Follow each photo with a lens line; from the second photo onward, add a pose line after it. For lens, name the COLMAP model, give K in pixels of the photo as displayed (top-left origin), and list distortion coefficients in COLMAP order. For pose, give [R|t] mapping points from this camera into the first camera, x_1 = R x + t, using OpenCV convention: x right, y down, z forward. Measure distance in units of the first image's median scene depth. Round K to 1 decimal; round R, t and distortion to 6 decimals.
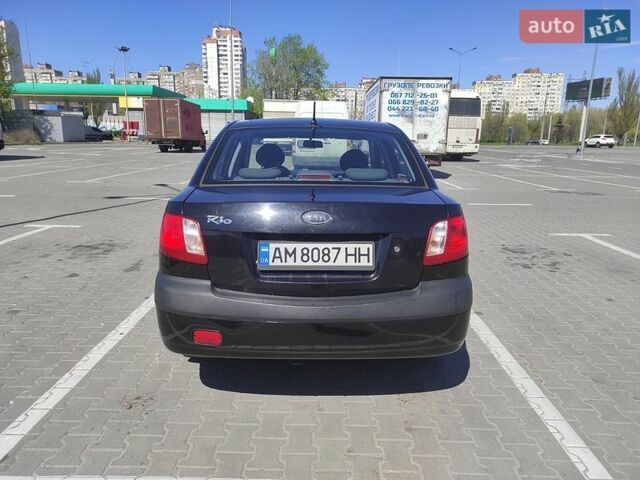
lens RADIAL K [[470.0, 0, 319.4], [0, 470.0, 241.8], [0, 0, 1]] dist [0.045587, -0.036492]
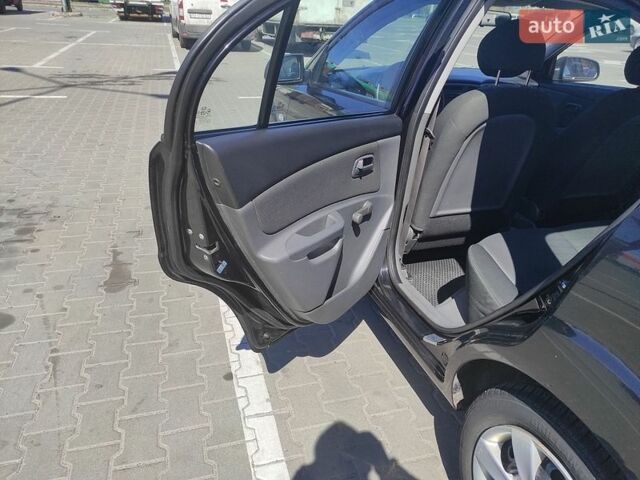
lens RADIAL K [[470.0, 0, 317.4], [0, 470.0, 238.8], [0, 0, 1]] dist [0.045587, -0.036492]
pose [[0.954724, -0.105660, 0.278098, -0.424490], [0.034735, 0.968001, 0.248533, -0.131962], [-0.295459, -0.227620, 0.927843, 0.621461]]
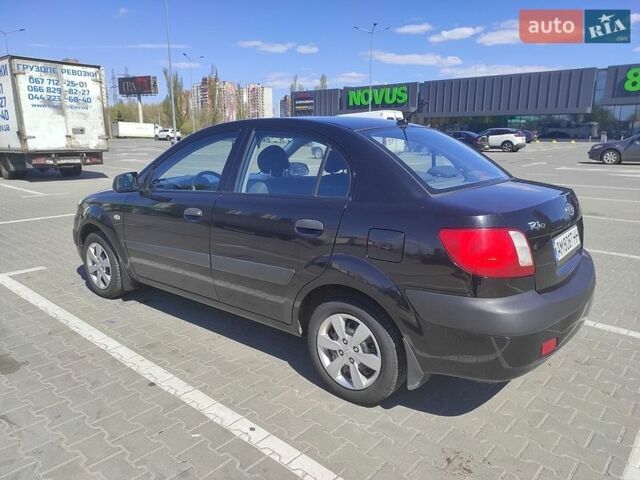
lens RADIAL K [[470.0, 0, 316.2], [0, 470.0, 243.6], [0, 0, 1]] dist [0.045587, -0.036492]
pose [[0.648687, -0.183205, 0.738675, -0.719659], [0.170502, 0.980906, 0.093552, -0.104223], [-0.741710, 0.065259, 0.667538, 0.402390]]
